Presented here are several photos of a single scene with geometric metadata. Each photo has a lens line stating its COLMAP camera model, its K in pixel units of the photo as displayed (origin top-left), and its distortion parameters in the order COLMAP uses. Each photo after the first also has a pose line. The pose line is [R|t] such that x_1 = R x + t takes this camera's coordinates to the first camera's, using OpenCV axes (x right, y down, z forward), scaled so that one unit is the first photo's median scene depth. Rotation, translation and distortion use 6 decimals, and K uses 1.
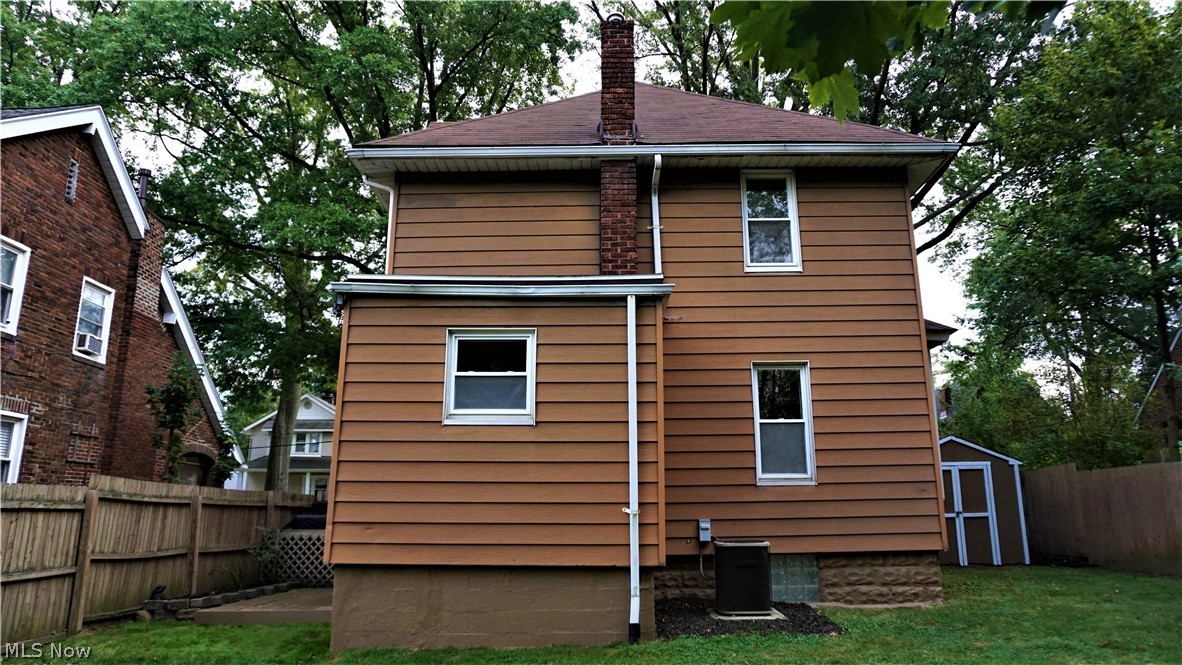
lens RADIAL K [[788.8, 0, 595.4], [0, 788.8, 321.7], [0, 0, 1]] dist [-0.070165, 0.041276]
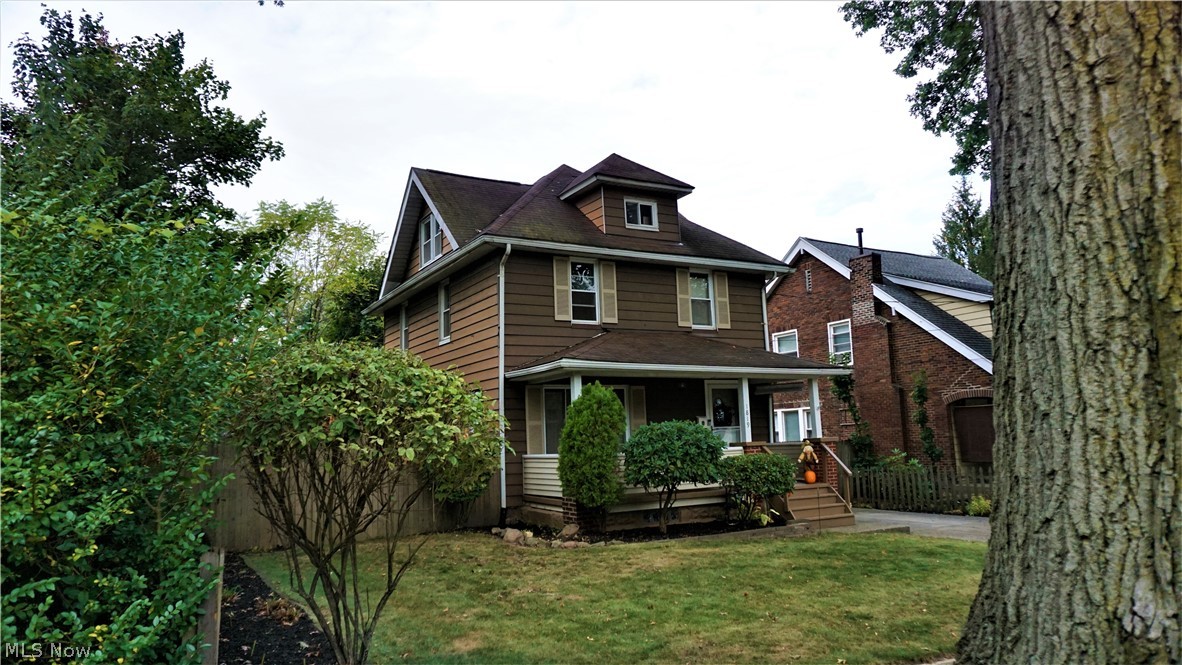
lens RADIAL K [[788.8, 0, 591.0], [0, 788.8, 333.6], [0, 0, 1]] dist [-0.070165, 0.041276]
pose [[-0.859206, -0.038385, -0.510188, 1.009997], [0.165371, 0.922820, -0.347931, 0.692020], [0.484166, -0.383315, -0.786545, 2.956728]]
